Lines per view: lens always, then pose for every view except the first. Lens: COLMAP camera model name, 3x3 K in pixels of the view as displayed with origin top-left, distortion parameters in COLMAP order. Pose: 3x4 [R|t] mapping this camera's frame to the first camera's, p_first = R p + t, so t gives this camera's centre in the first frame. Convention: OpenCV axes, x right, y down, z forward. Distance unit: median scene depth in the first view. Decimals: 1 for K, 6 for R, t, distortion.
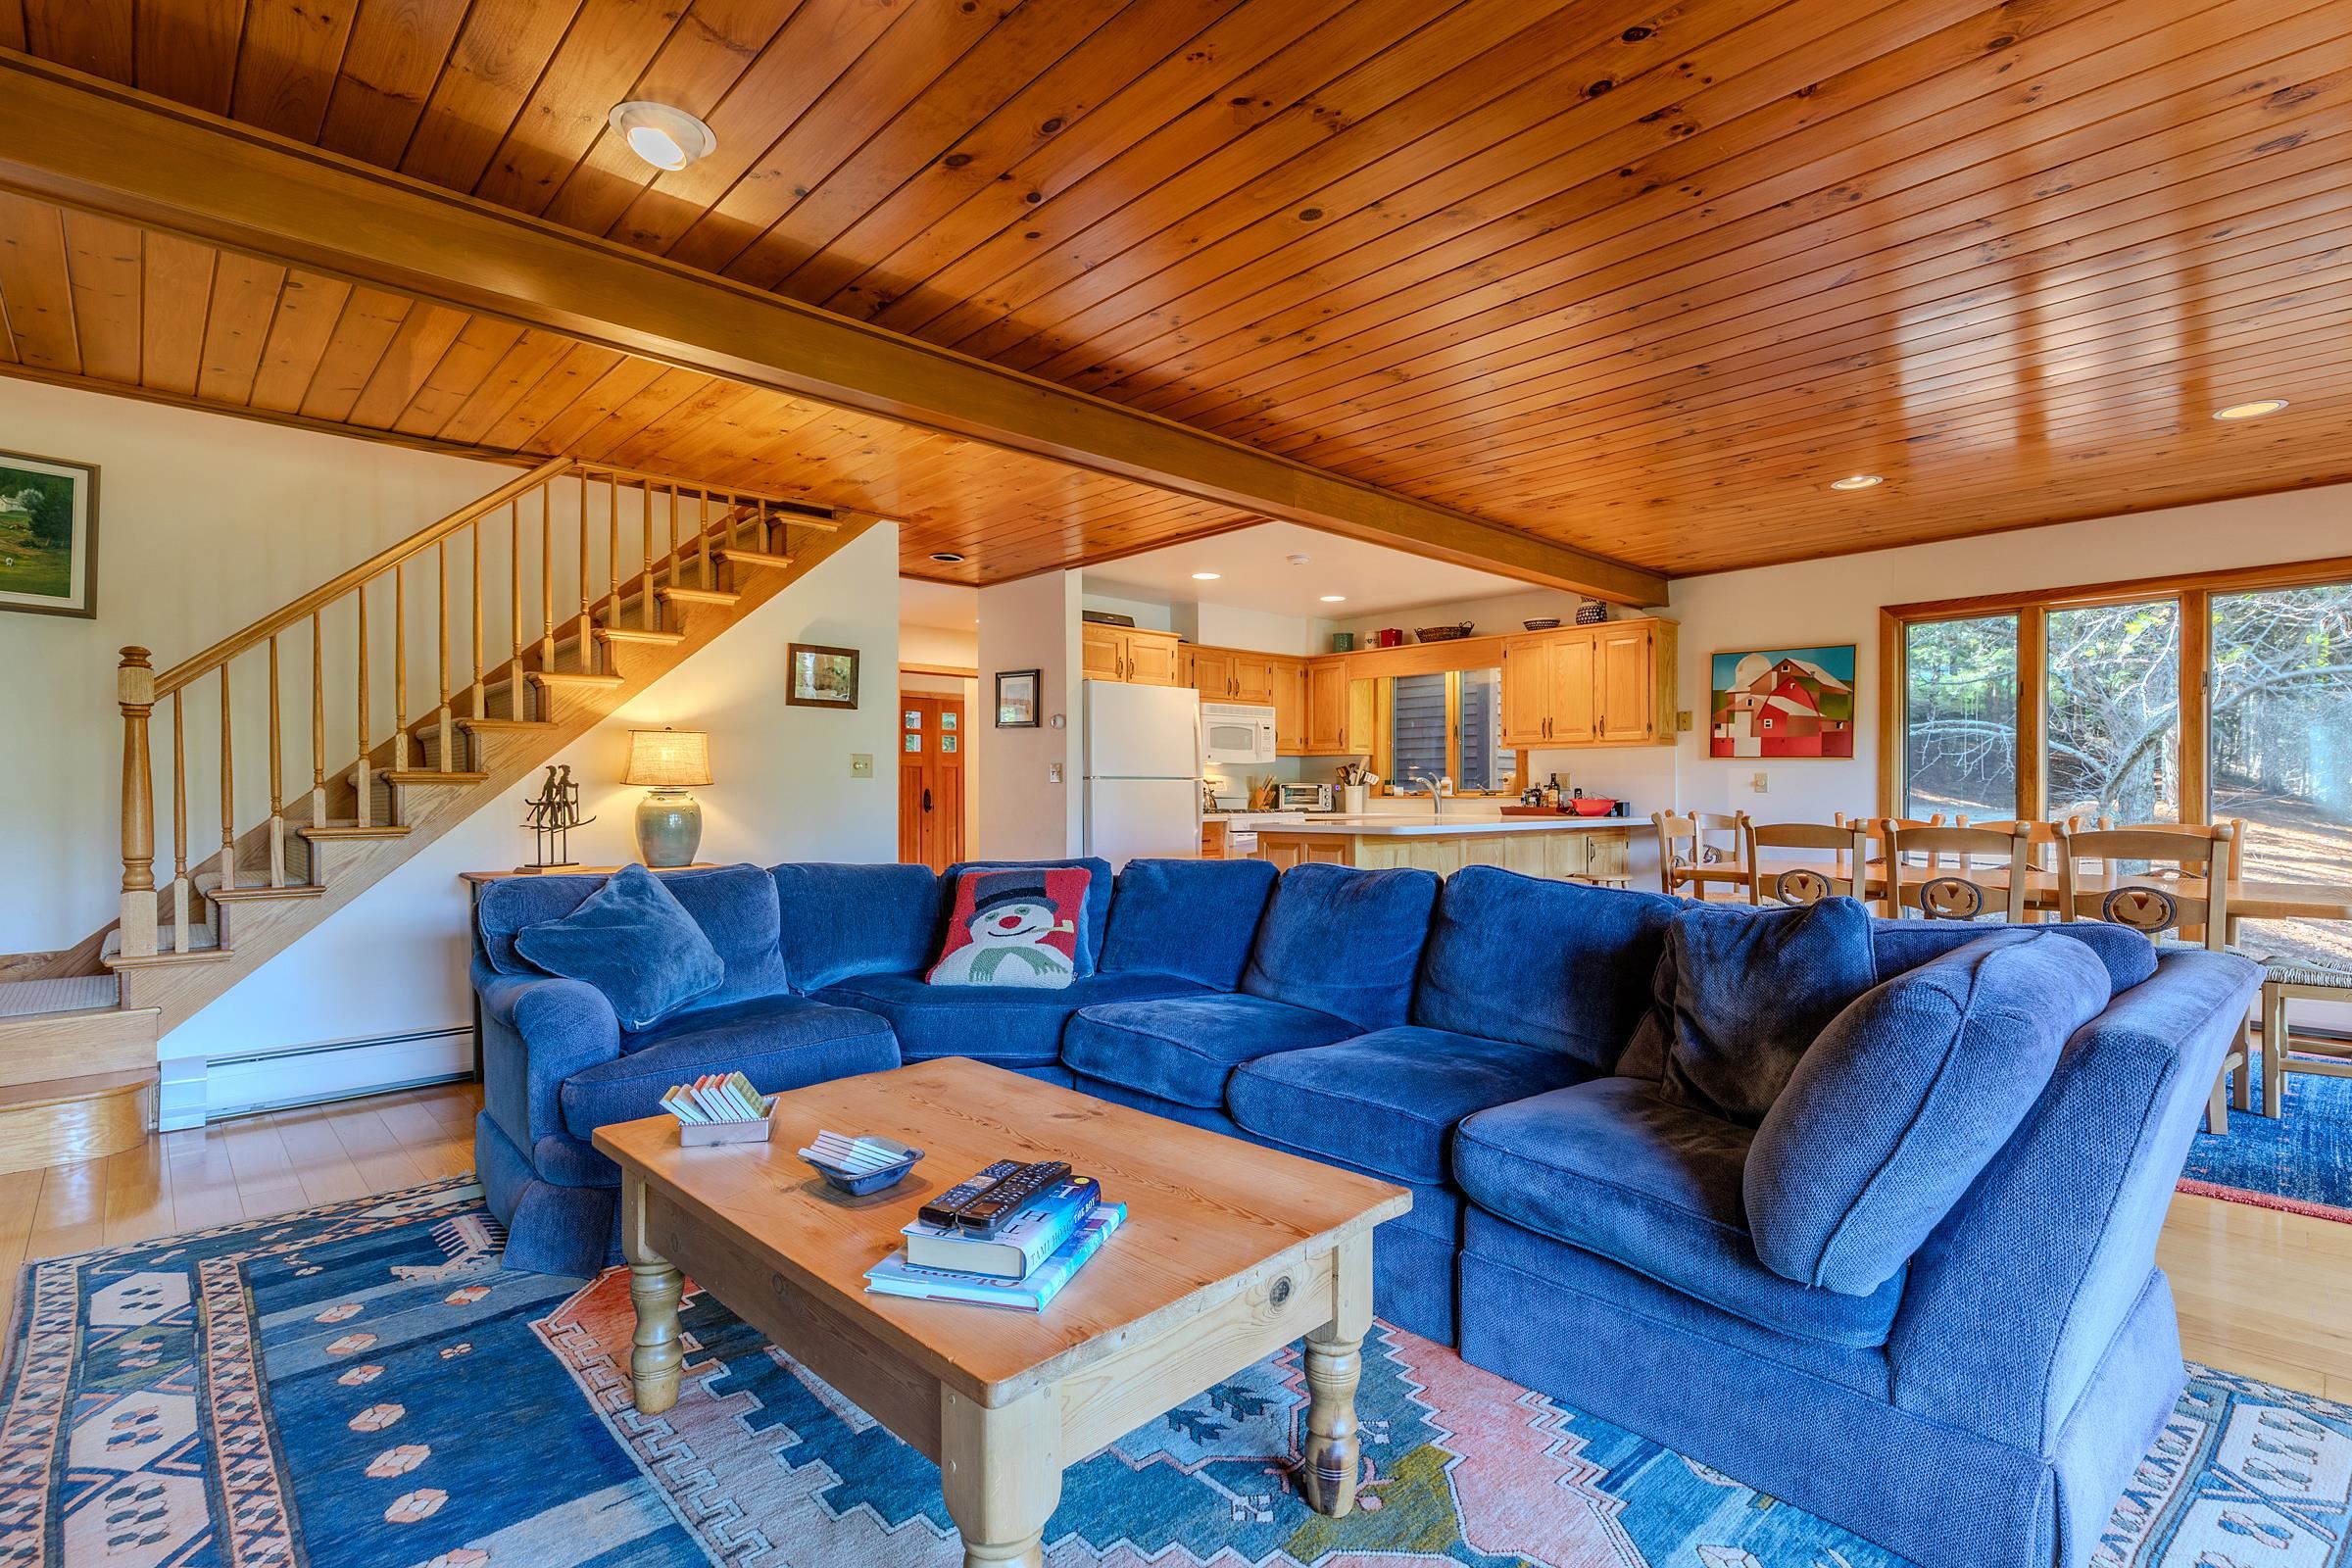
lens RADIAL K [[1053.9, 0, 1175.9], [0, 1053.9, 788.2], [0, 0, 1]] dist [-0.001561, 0.000040]
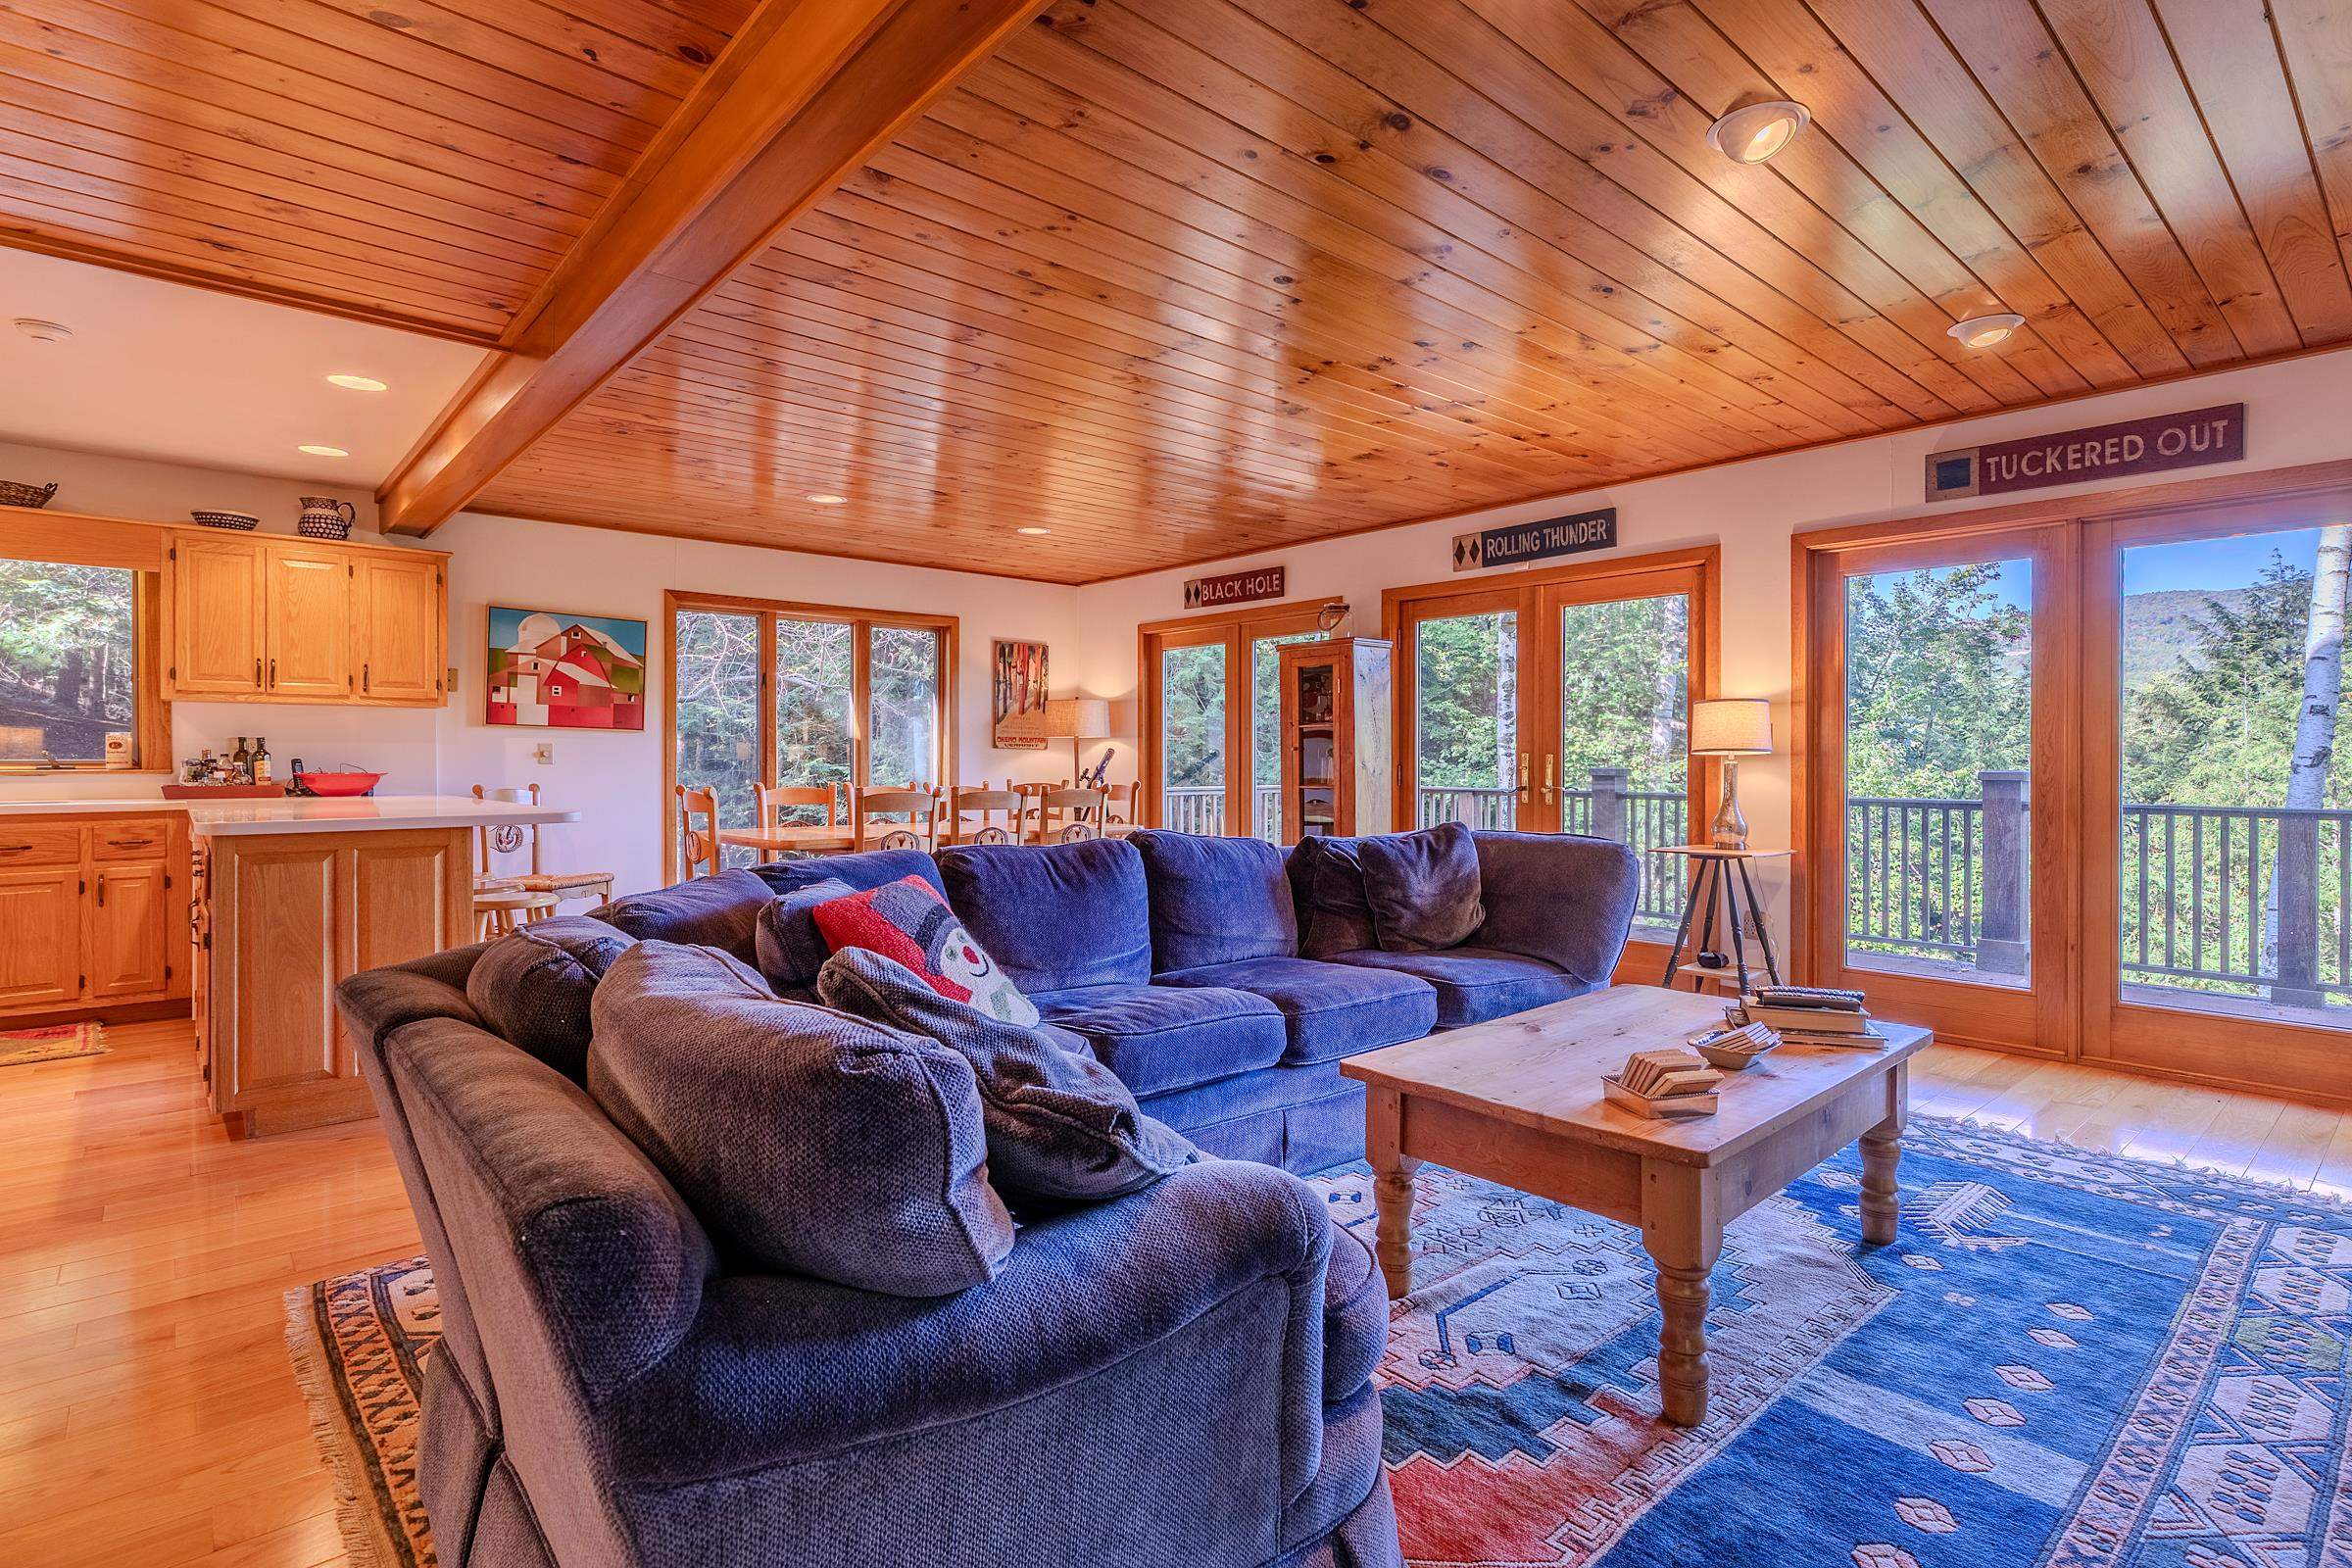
lens RADIAL K [[1153.0, 0, 1180.9], [0, 1153.0, 773.9], [0, 0, 1]] dist [-0.018541, -0.000192]
pose [[0.031996, -0.011316, 0.999424, -0.345268], [-0.005395, 0.999919, 0.011494, -0.001635], [-0.999473, -0.005760, 0.031932, 0.321787]]
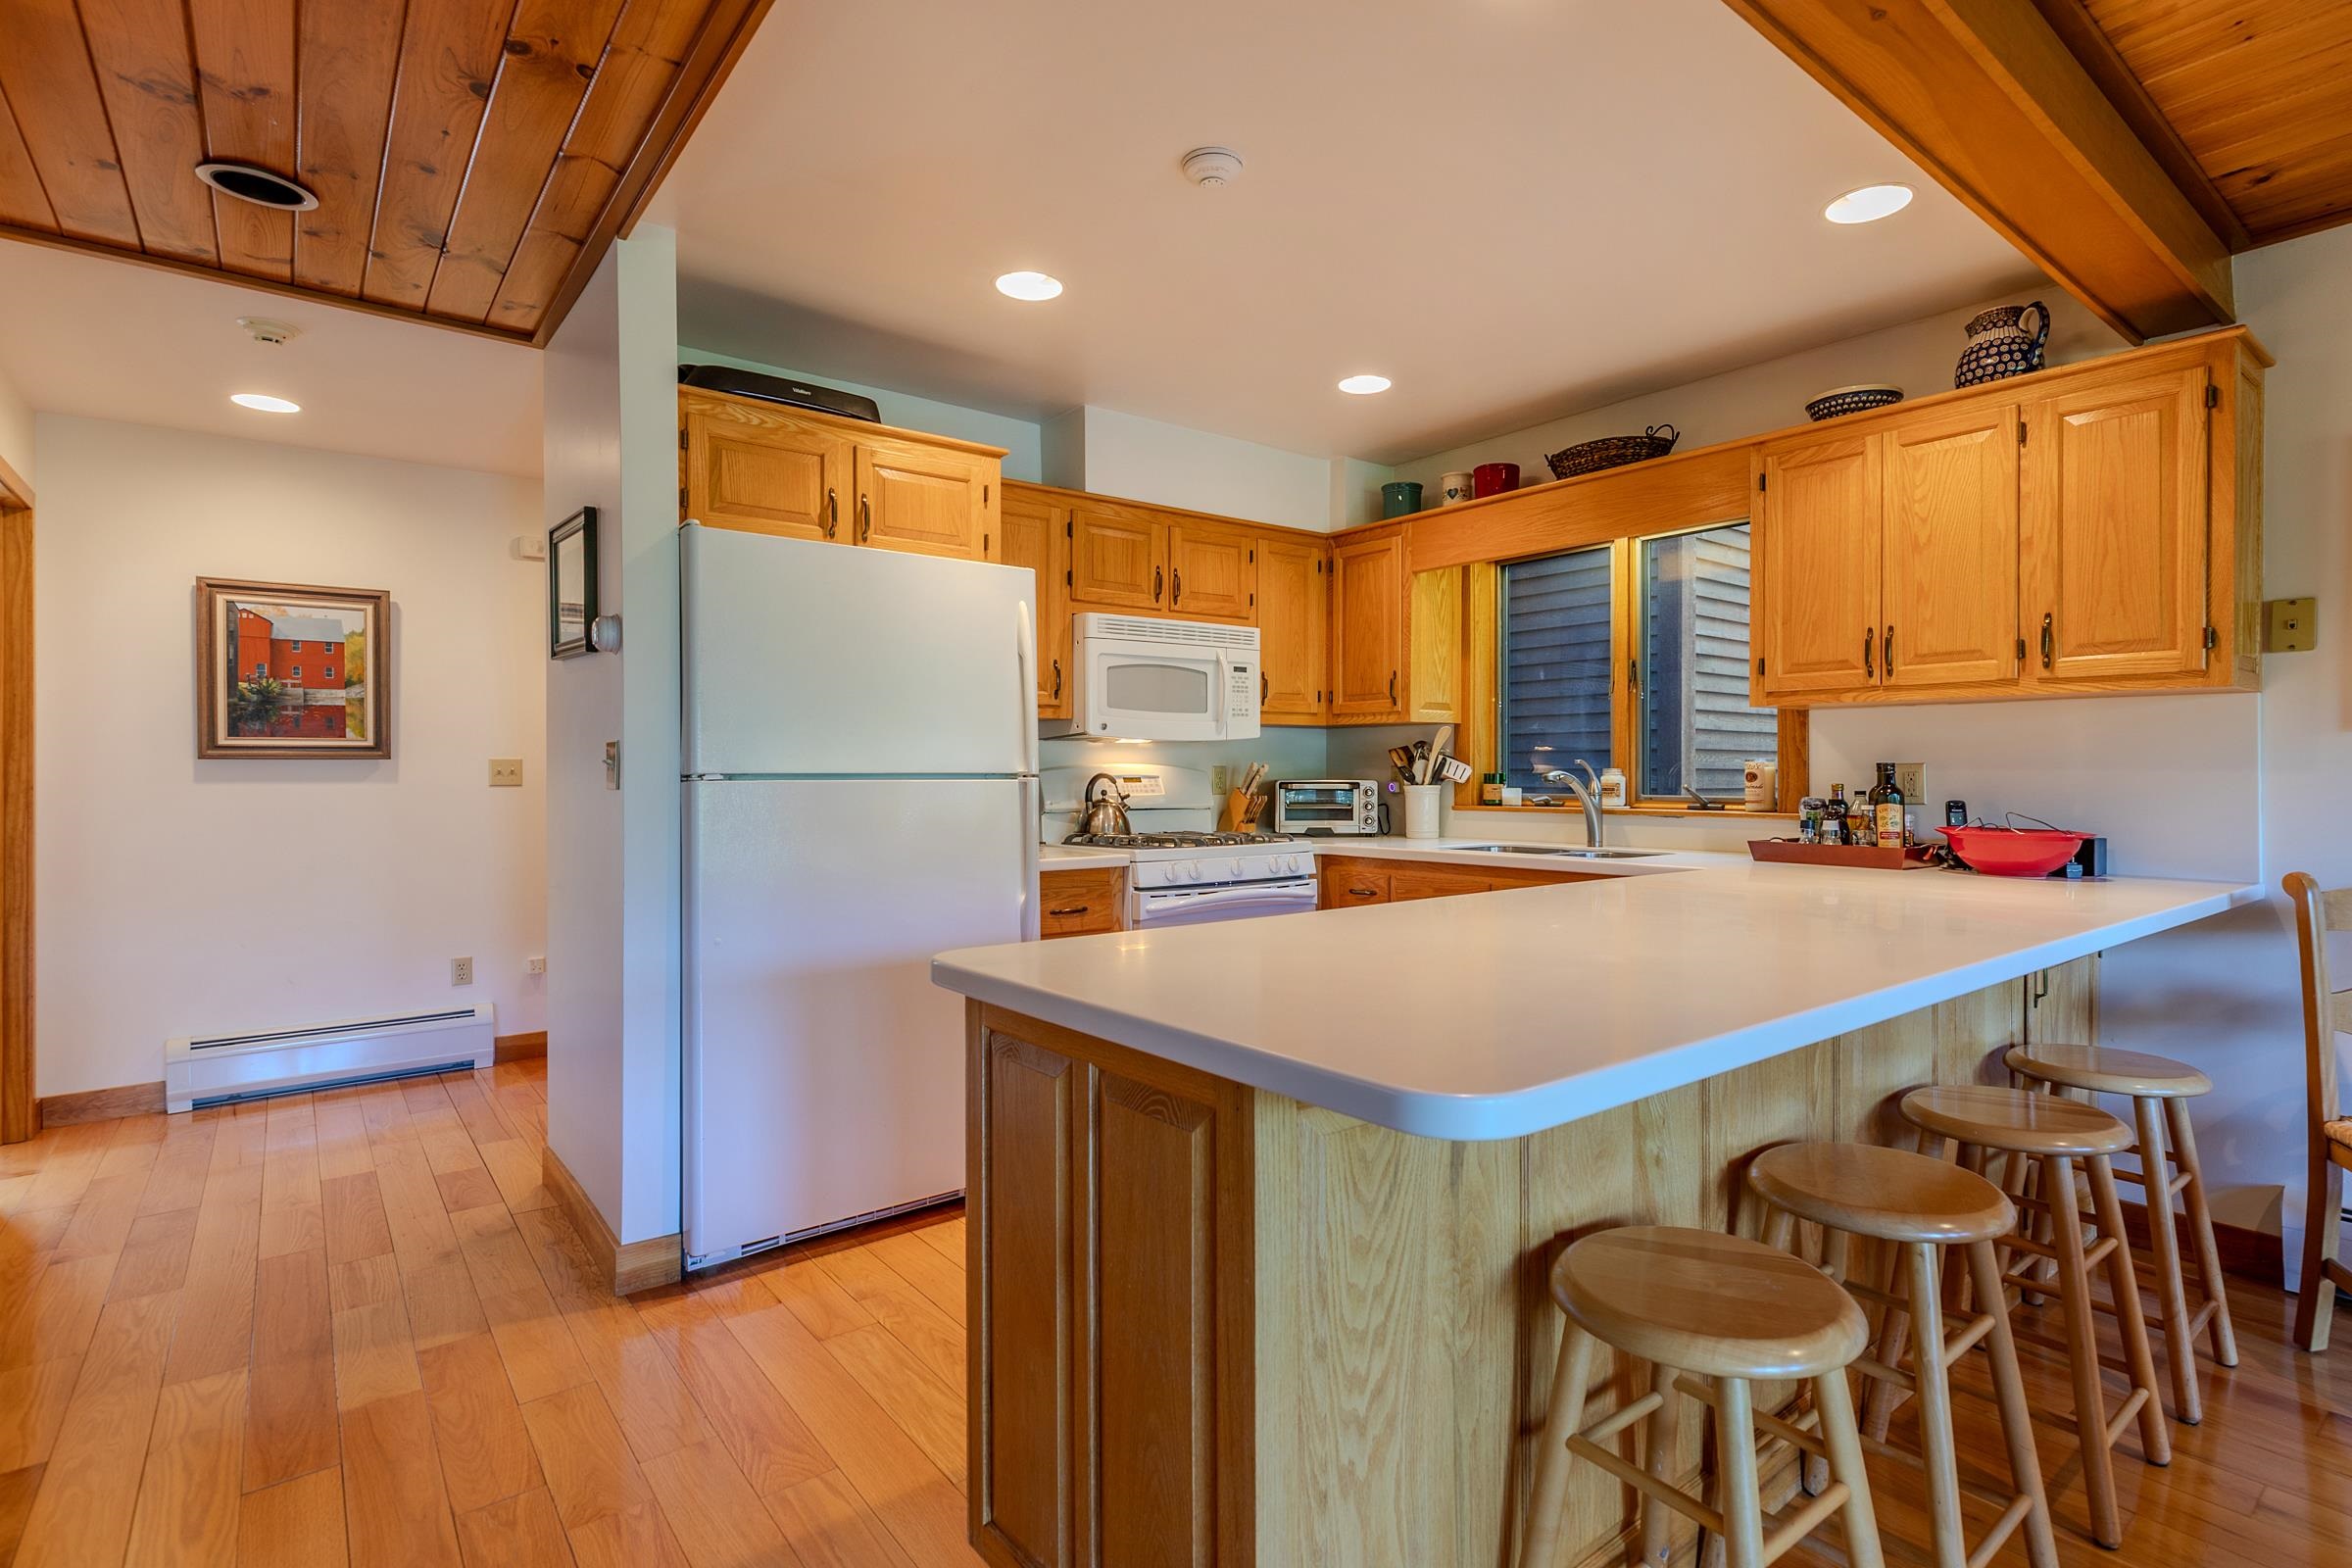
lens RADIAL K [[1153.0, 0, 1185.1], [0, 1153.0, 784.5], [0, 0, 1]] dist [-0.018541, -0.000192]
pose [[0.996877, 0.001739, -0.078955, 0.107912], [-0.000724, 0.999917, 0.012881, -0.010323], [0.078971, -0.012784, 0.996795, 0.478686]]
